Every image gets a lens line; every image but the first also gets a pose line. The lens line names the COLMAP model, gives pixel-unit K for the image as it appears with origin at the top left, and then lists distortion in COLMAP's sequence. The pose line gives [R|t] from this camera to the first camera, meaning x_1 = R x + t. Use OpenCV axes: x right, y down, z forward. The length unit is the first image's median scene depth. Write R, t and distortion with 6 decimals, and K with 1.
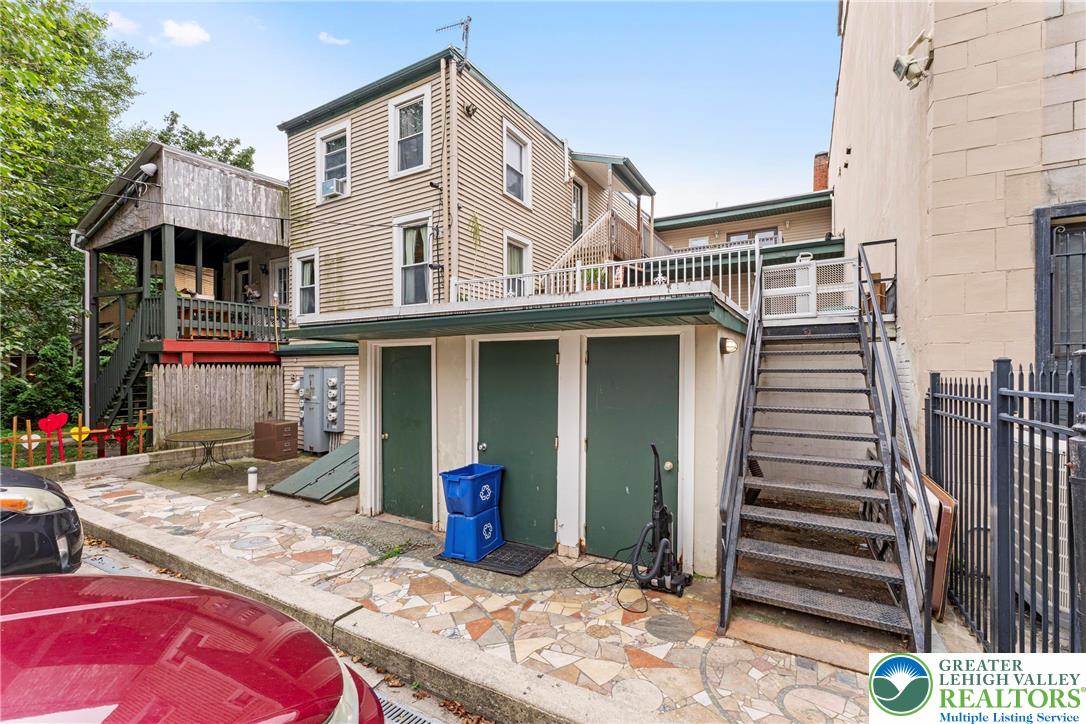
lens RADIAL K [[457.4, 0, 550.5], [0, 457.4, 365.9], [0, 0, 1]] dist [0.001632, -0.001121]
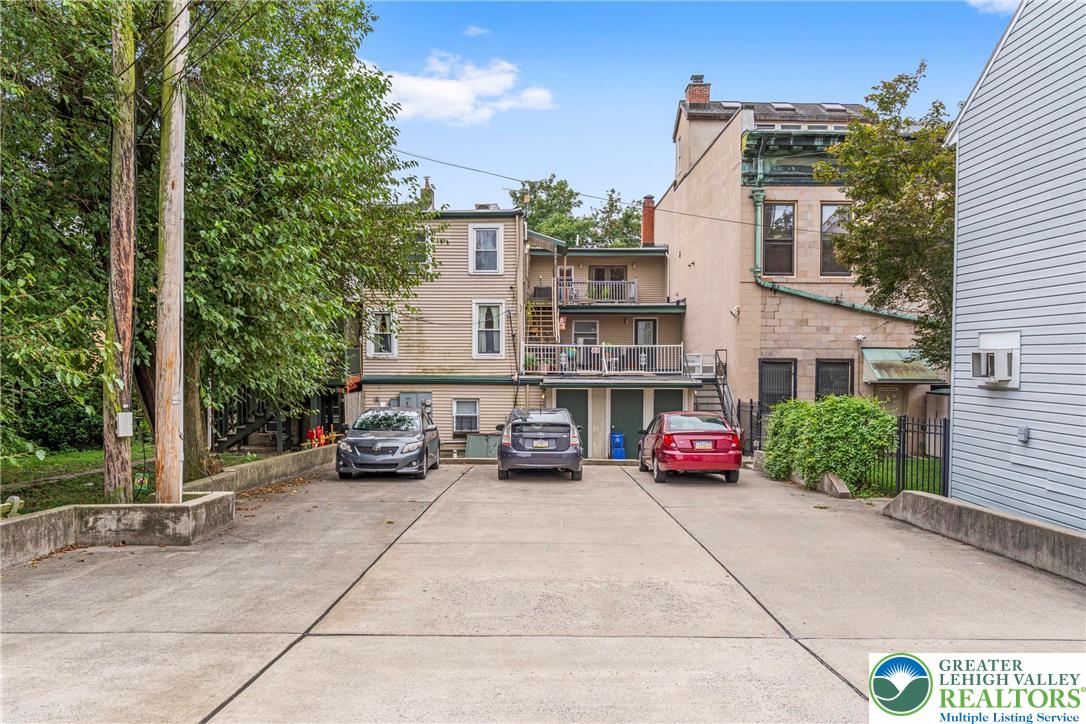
lens RADIAL K [[845.1, 0, 541.1], [0, 845.1, 361.7], [0, 0, 1]] dist [0.000191, 0.000013]
pose [[0.874744, 0.000243, 0.484586, -1.884353], [-0.009364, 0.999822, 0.016403, -0.186301], [-0.484496, -0.018886, 0.874590, -2.044209]]
